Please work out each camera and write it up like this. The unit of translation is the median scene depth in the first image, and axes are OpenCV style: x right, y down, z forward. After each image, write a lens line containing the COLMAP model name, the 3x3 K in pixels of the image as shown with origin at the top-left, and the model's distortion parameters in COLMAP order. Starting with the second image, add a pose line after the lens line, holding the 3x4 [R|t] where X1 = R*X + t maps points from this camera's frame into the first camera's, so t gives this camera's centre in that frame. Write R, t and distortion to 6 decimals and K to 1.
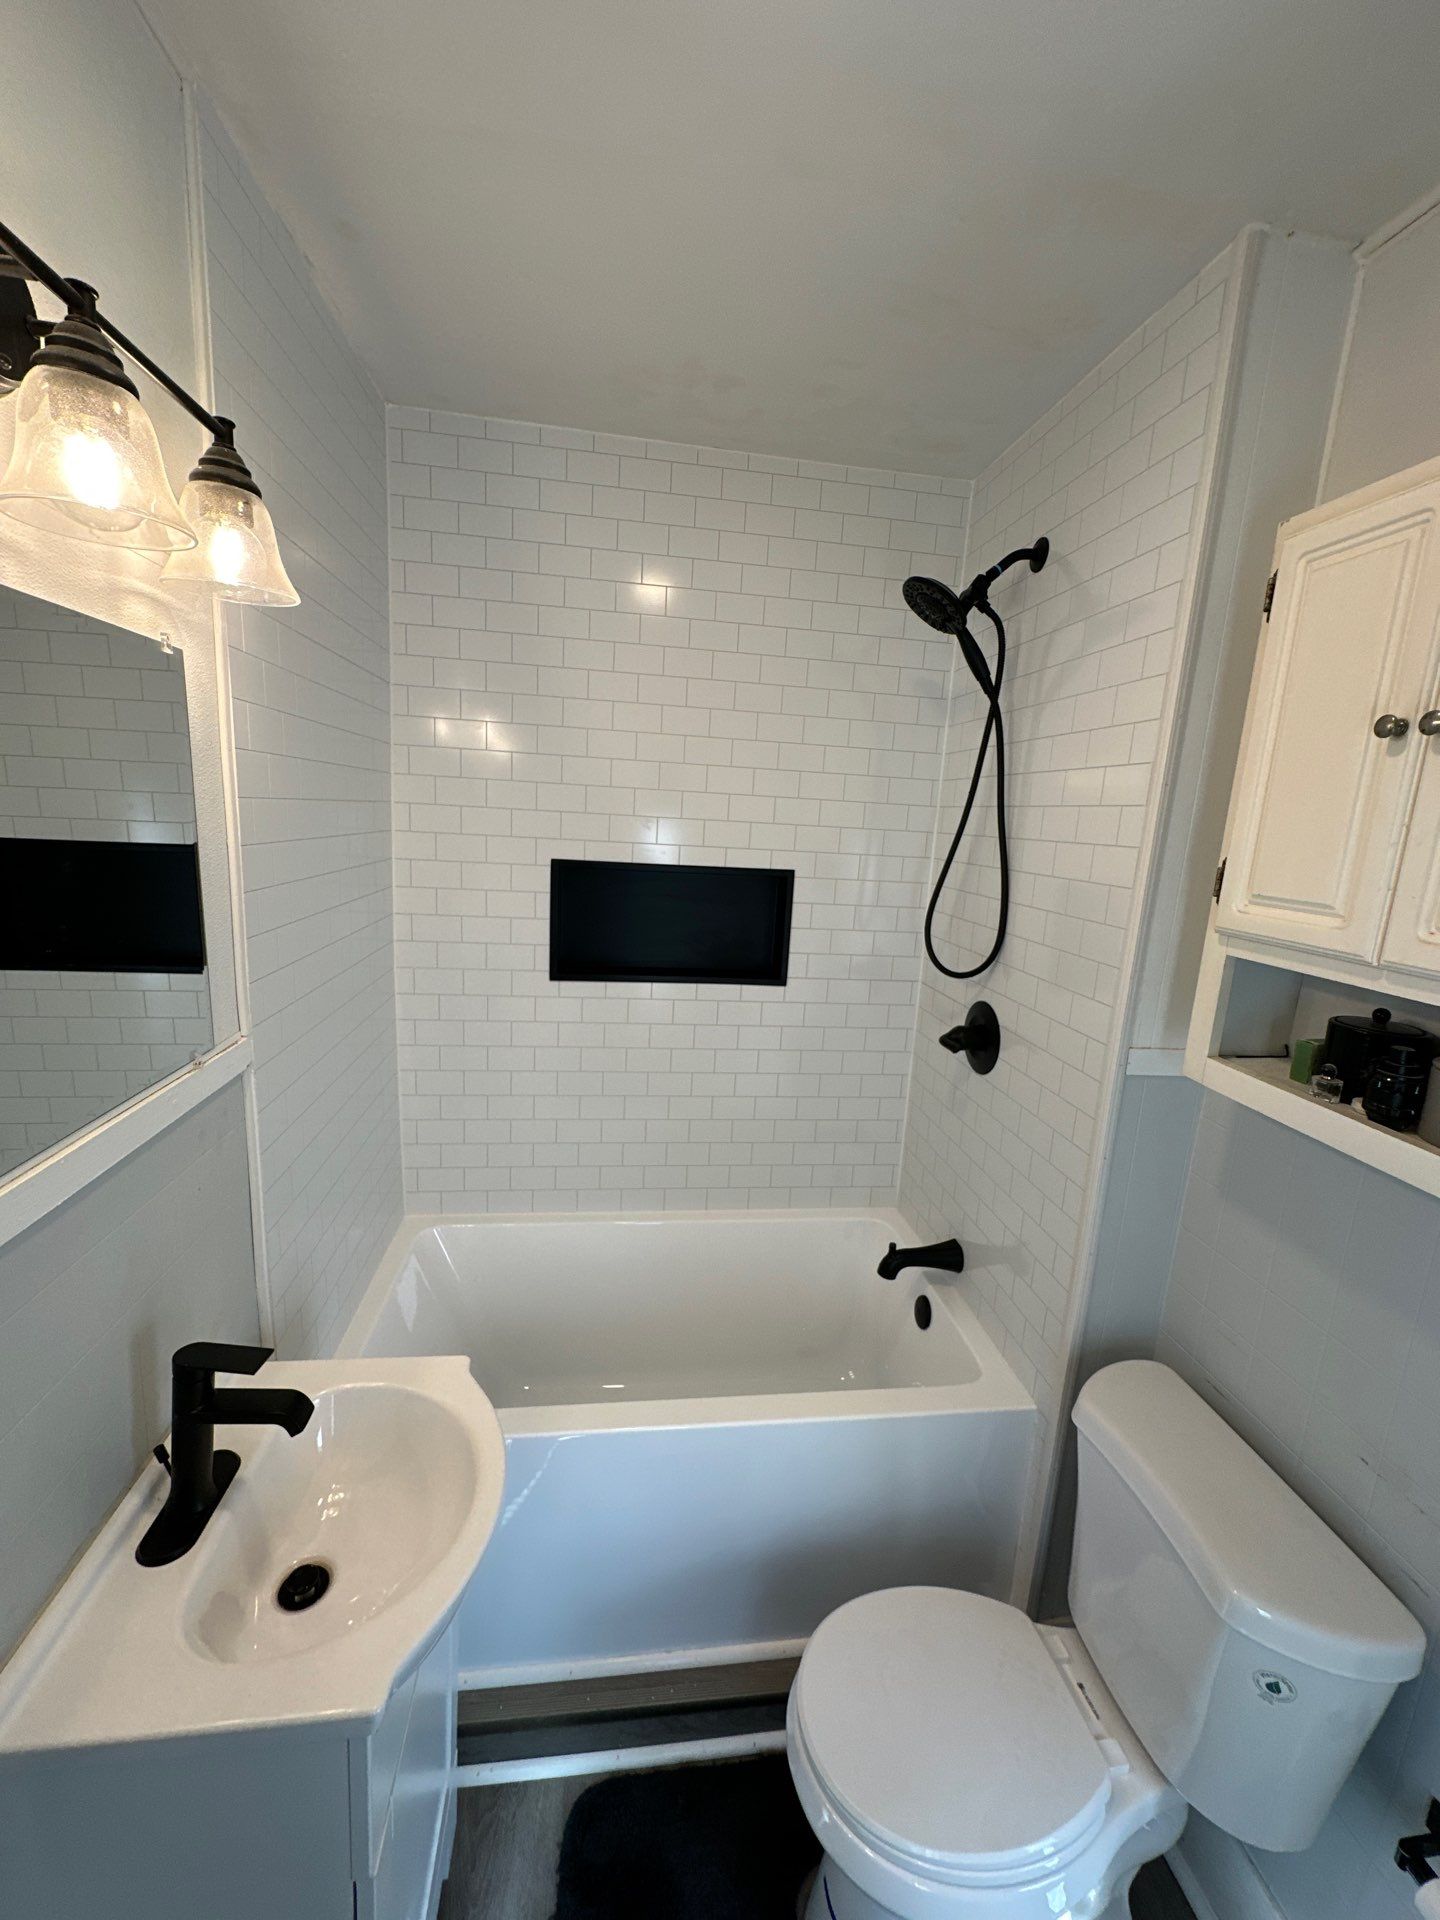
lens RADIAL K [[765.5, 0, 719.3], [0, 765.5, 963.3], [0, 0, 1]] dist [-0.001746, 0.000819]
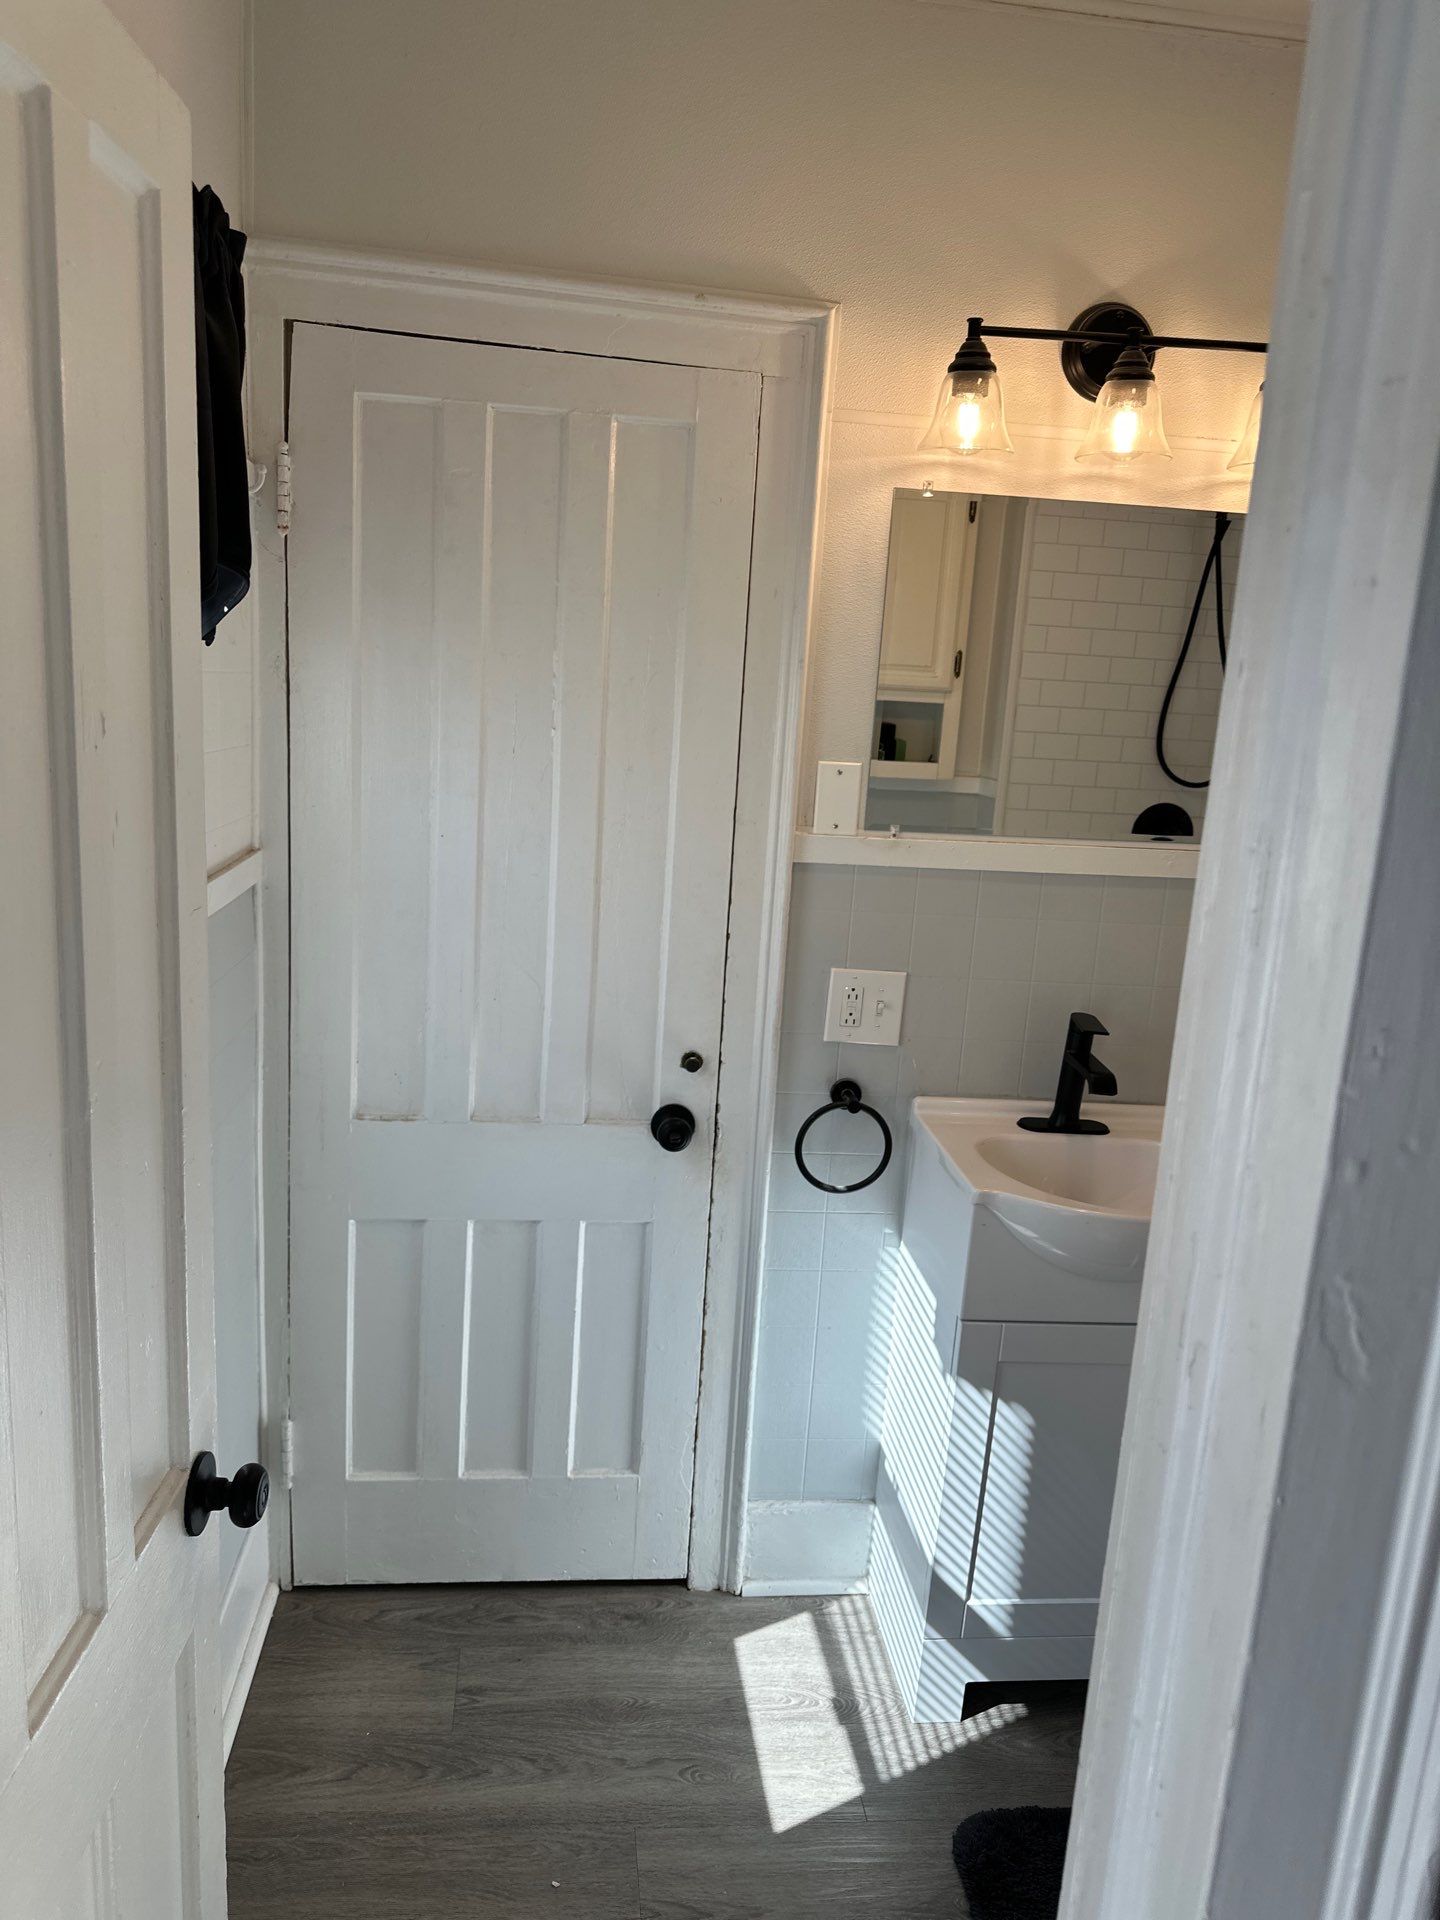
lens RADIAL K [[1451.3, 0, 722.0], [0, 1451.3, 964.9], [0, 0, 1]] dist [0.050125, -0.064841]
pose [[-0.004288, 0.144732, -0.989462, 1.088477], [-0.255782, 0.956396, 0.141004, 0.117019], [0.966725, 0.253691, 0.032919, 0.130987]]
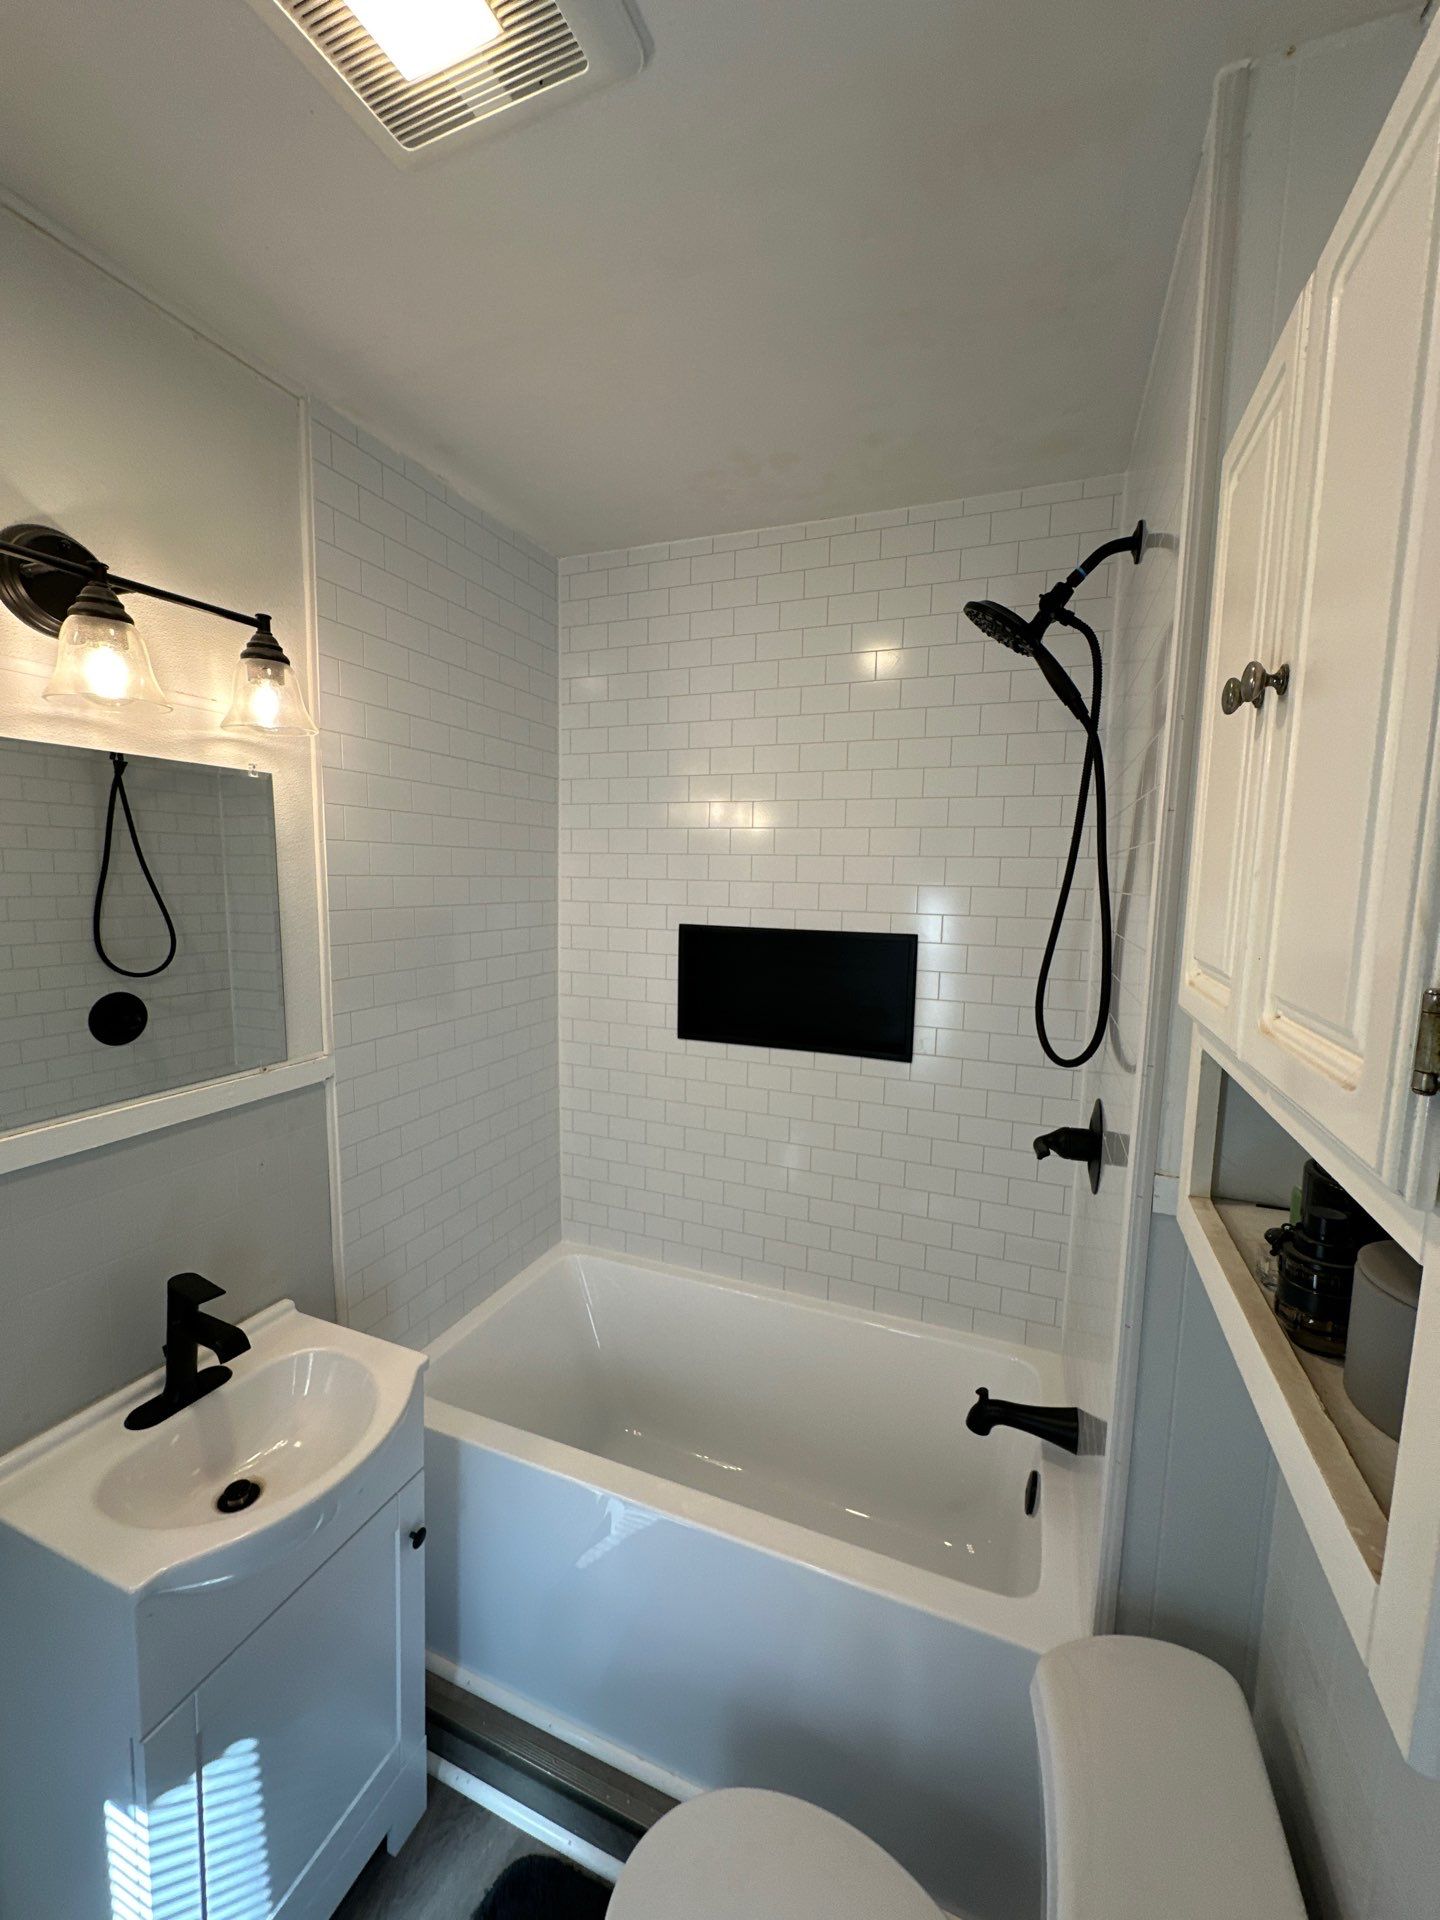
lens RADIAL K [[765.5, 0, 713.3], [0, 765.5, 962.5], [0, 0, 1]] dist [-0.001746, 0.000819]
pose [[0.866788, 0.019306, -0.498303, 0.438707], [-0.066900, 0.994719, -0.077831, -0.002858], [0.494169, 0.100800, 0.863503, 0.130104]]
